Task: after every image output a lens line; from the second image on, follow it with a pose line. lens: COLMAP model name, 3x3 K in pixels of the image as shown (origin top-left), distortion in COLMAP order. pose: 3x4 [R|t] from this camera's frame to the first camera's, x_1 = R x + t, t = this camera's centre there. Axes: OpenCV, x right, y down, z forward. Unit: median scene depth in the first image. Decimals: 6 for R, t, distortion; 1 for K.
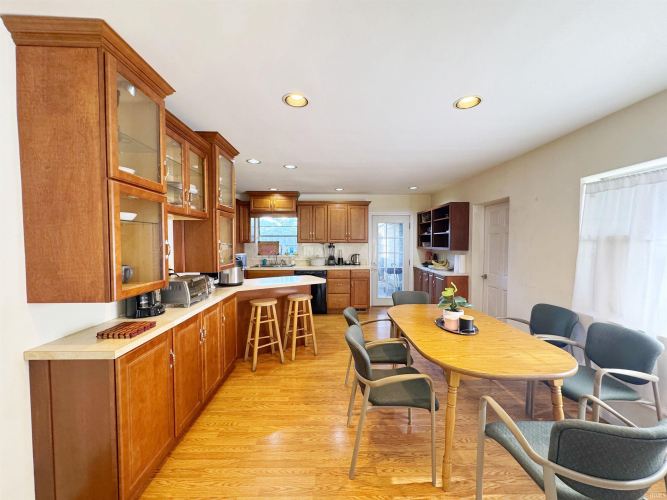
lens RADIAL K [[265.2, 0, 329.7], [0, 265.2, 249.3], [0, 0, 1]] dist [0.000282, 0.000322]
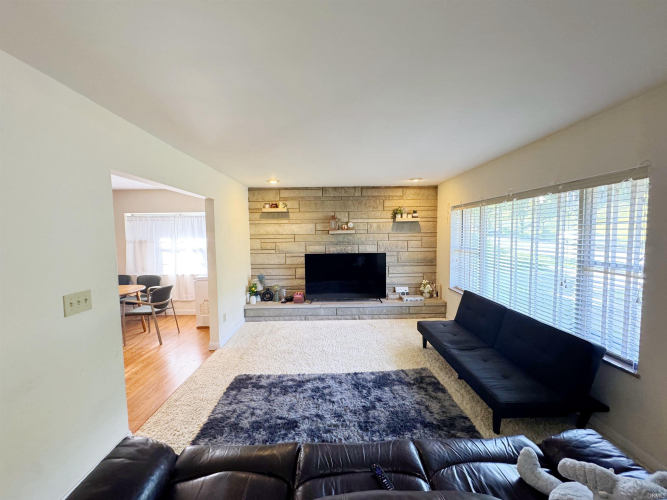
lens RADIAL K [[265.2, 0, 335.0], [0, 265.2, 249.7], [0, 0, 1]] dist [0.000282, 0.000322]
pose [[-0.011916, -0.063792, 0.997892, -1.144242], [0.043760, 0.996974, 0.064256, -0.032450], [-0.998971, 0.044433, -0.009088, -0.628881]]
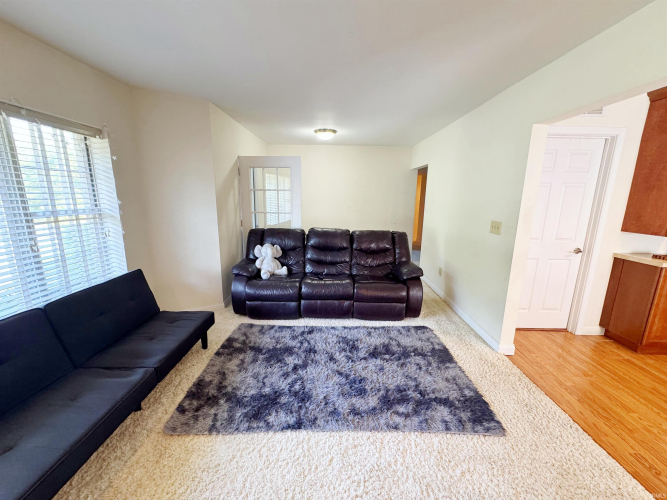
lens RADIAL K [[265.2, 0, 334.1], [0, 265.2, 250.3], [0, 0, 1]] dist [0.000282, 0.000322]
pose [[-0.010261, 0.205771, -0.978546, 0.493774], [-0.046779, 0.977428, 0.206027, 0.010774], [0.998853, 0.047890, -0.000404, -0.636666]]
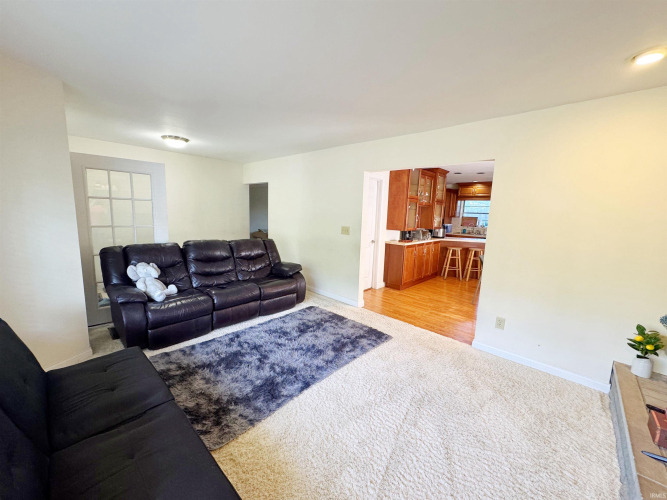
lens RADIAL K [[265.2, 0, 332.4], [0, 265.2, 250.0], [0, 0, 1]] dist [0.000282, 0.000322]
pose [[0.719645, 0.128913, -0.682270, 0.531826], [-0.058918, 0.990407, 0.124990, 0.027563], [0.691838, -0.049750, 0.720337, -1.241824]]
